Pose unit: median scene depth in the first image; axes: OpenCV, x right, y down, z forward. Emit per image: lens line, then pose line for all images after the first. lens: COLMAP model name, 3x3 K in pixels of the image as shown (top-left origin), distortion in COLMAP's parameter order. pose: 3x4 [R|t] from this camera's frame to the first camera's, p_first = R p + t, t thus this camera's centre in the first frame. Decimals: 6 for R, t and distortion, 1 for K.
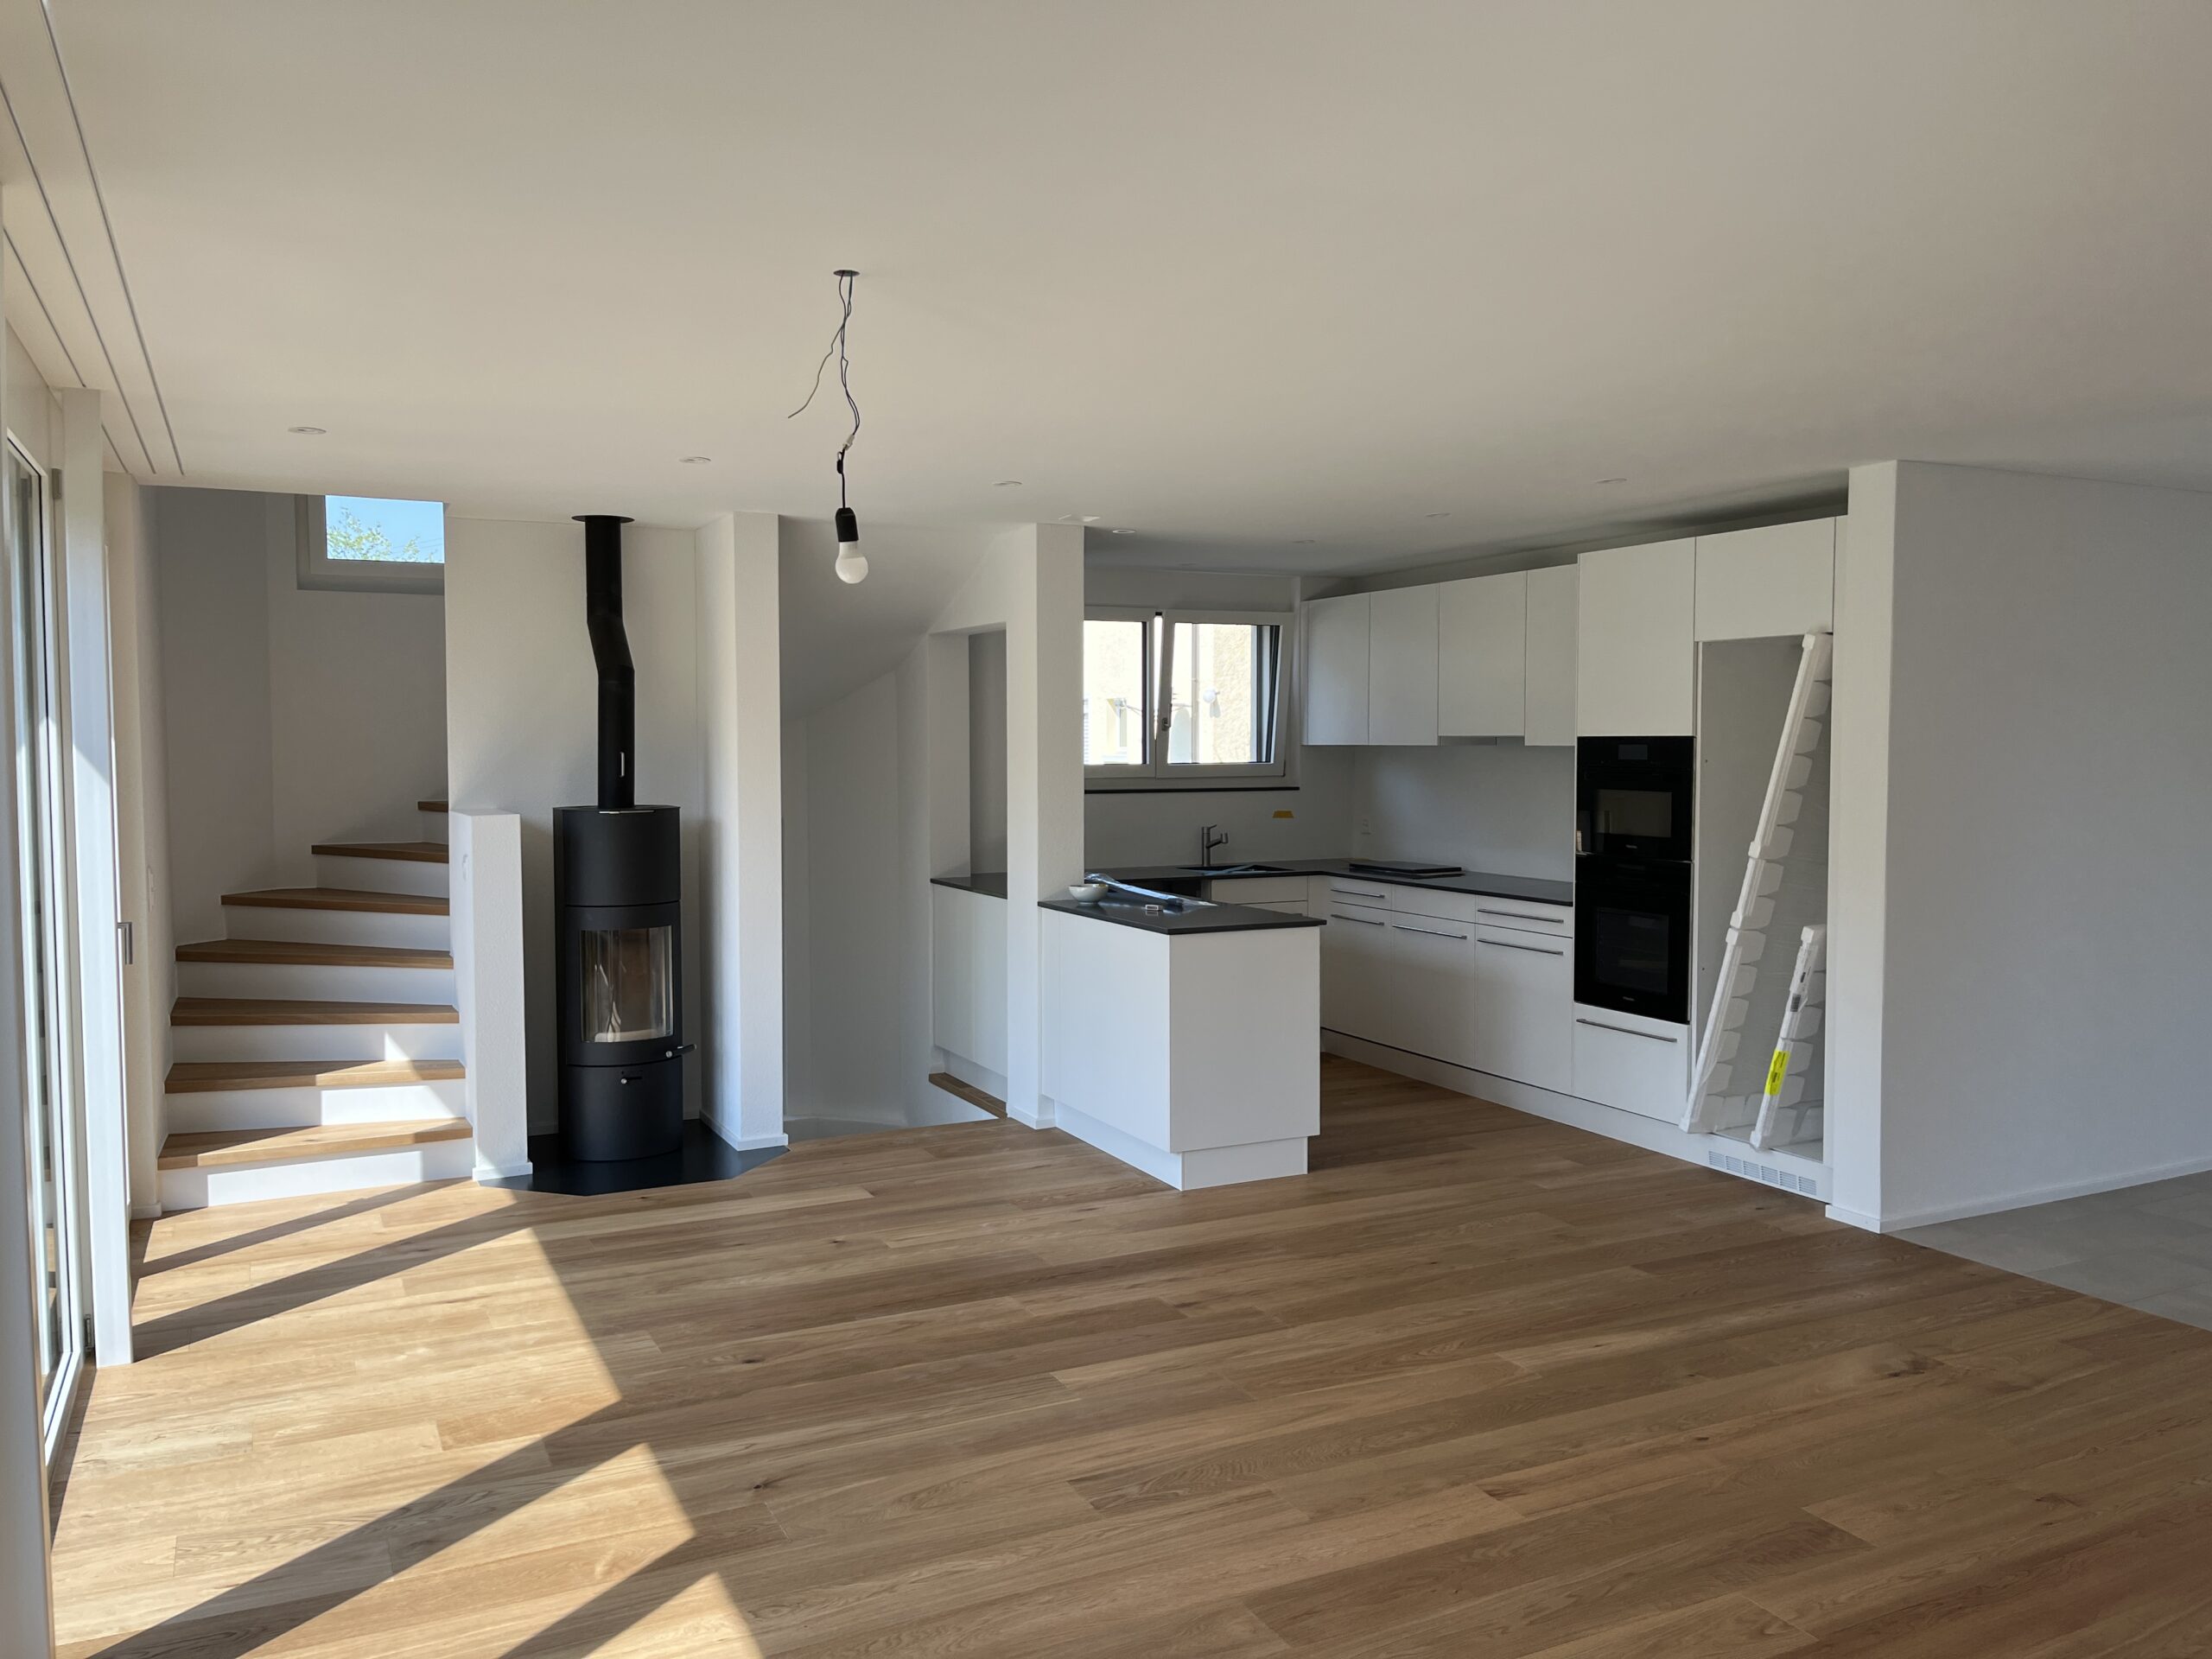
lens RADIAL K [[1679.1, 0, 1110.8], [0, 1679.1, 821.3], [0, 0, 1]] dist [0.053093, -0.017946]
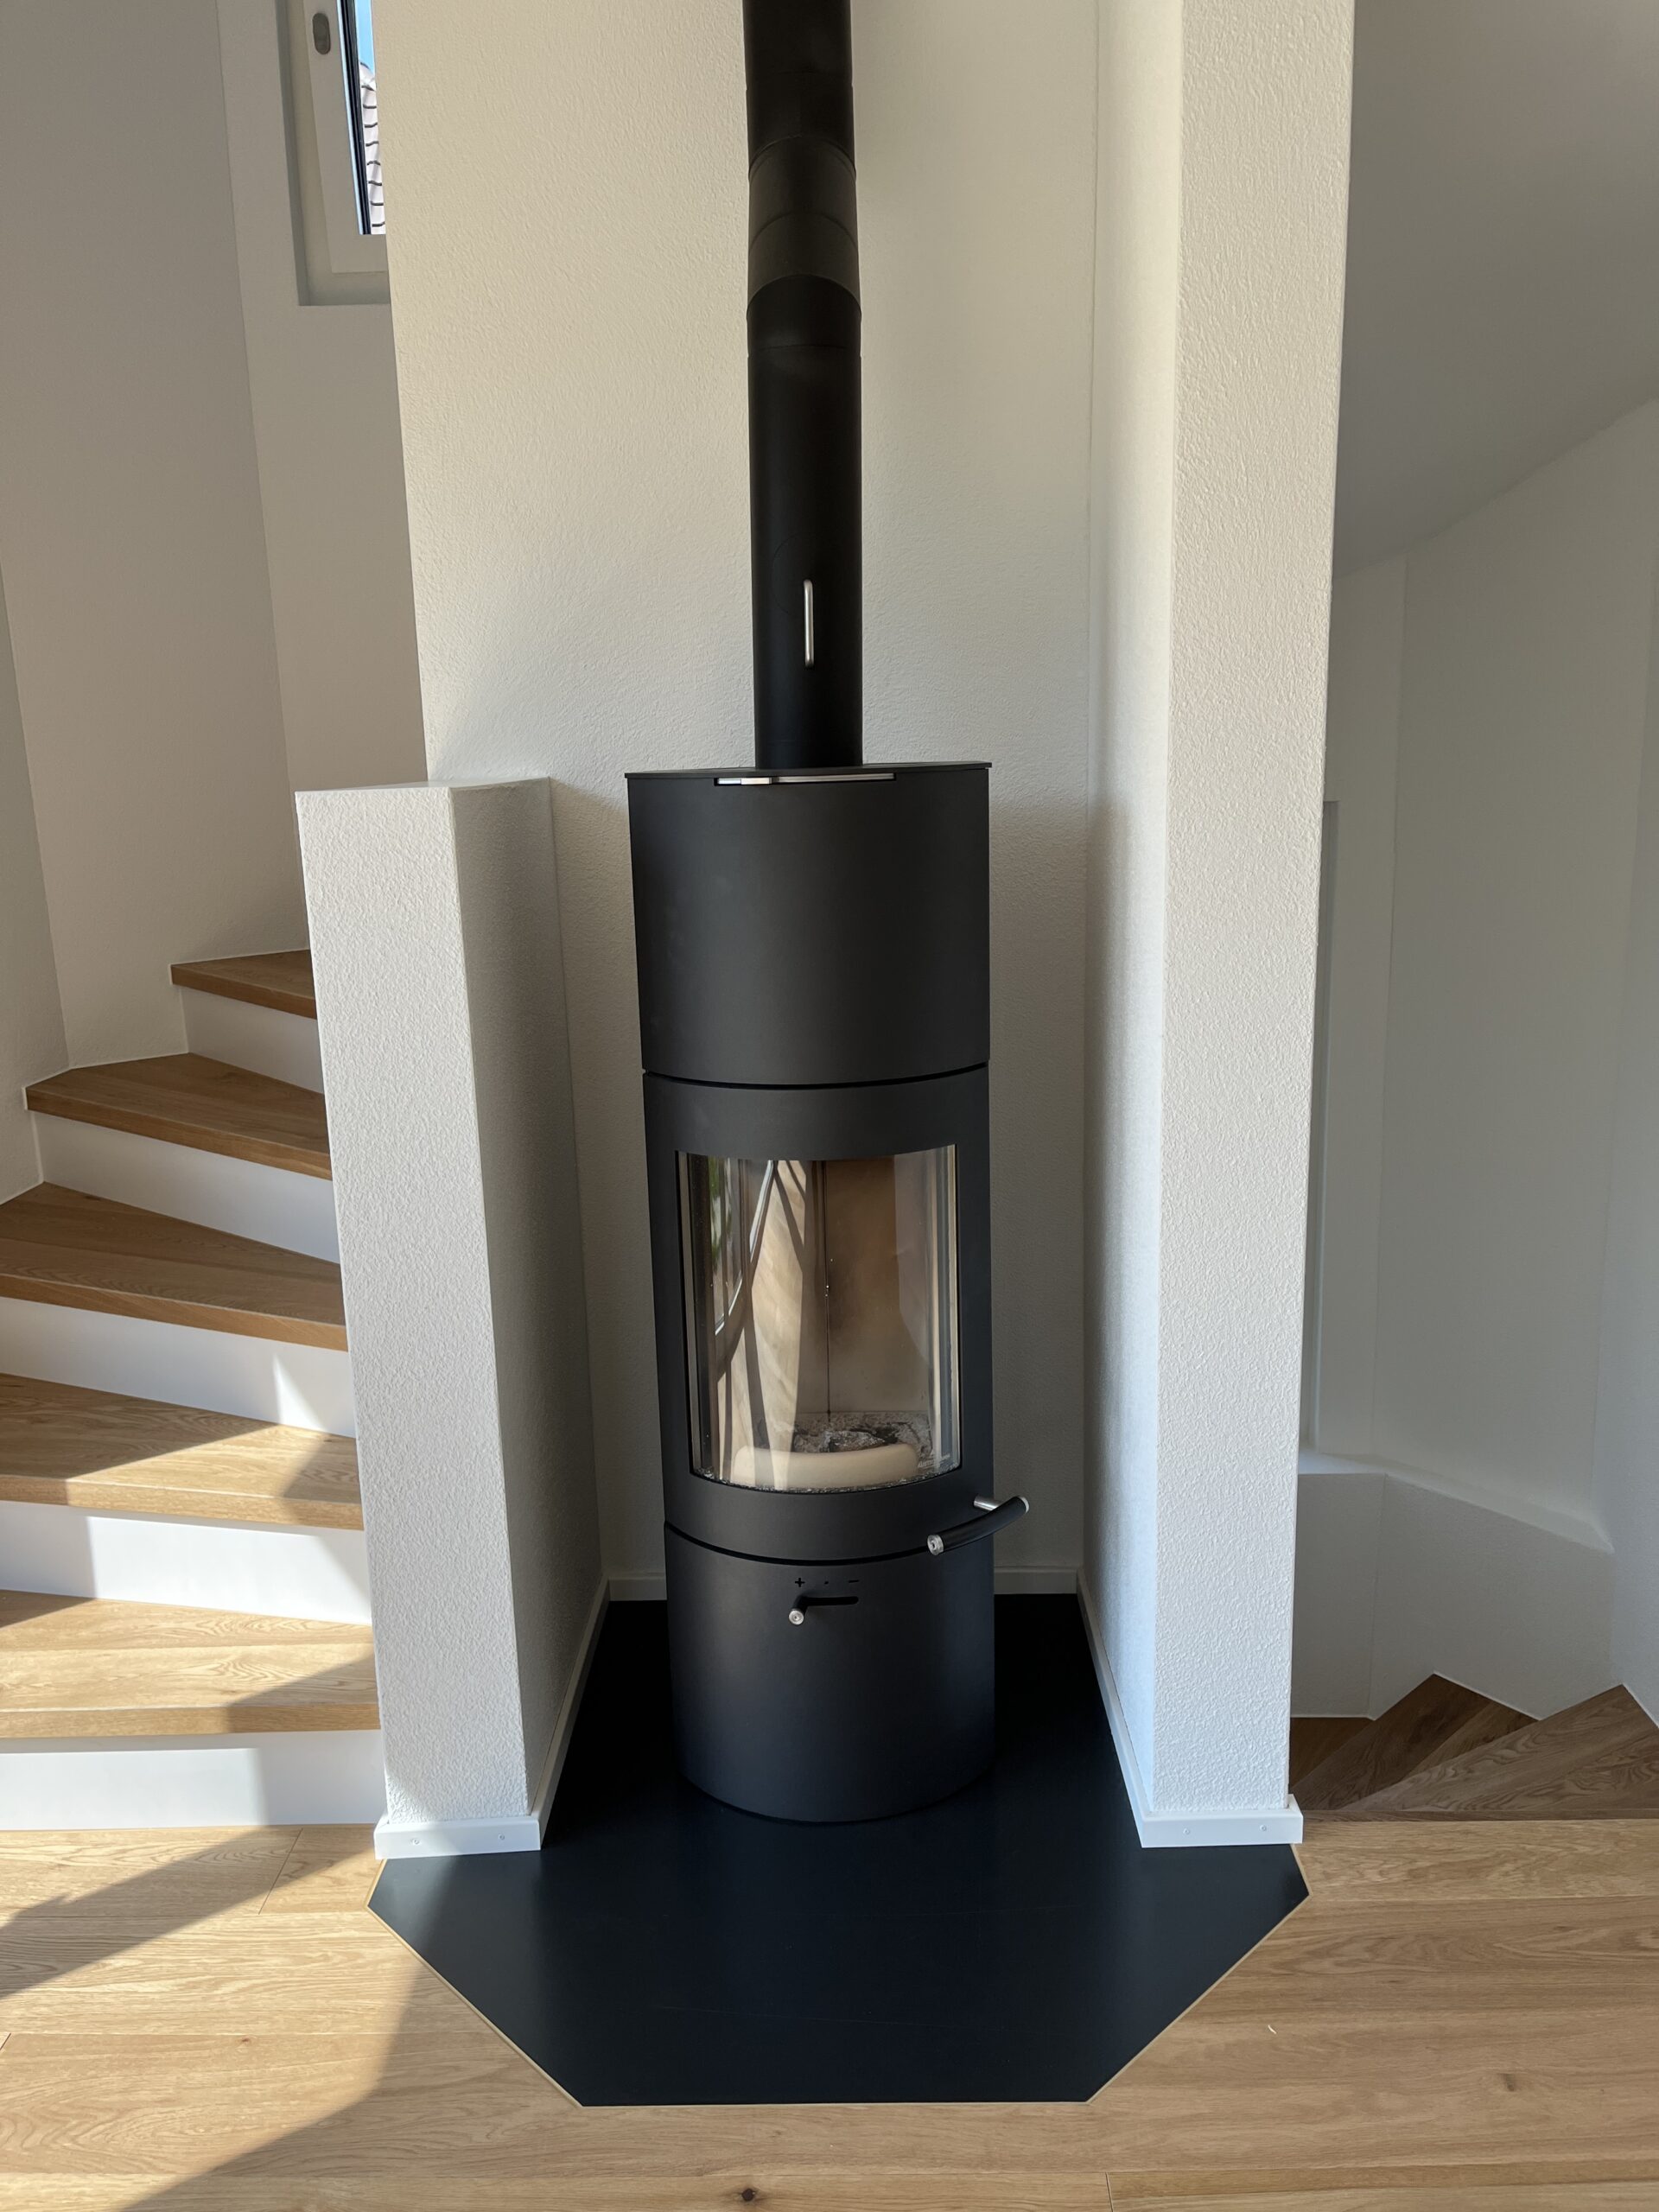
lens RADIAL K [[1679.1, 0, 845.4], [0, 1679.1, 1097.8], [0, 0, 1]] dist [0.053093, -0.017946]
pose [[0.886918, 0.075683, -0.455686, -0.137420], [-0.002450, 0.987244, 0.159198, 0.002822], [0.461921, -0.140079, 0.875789, 0.723499]]
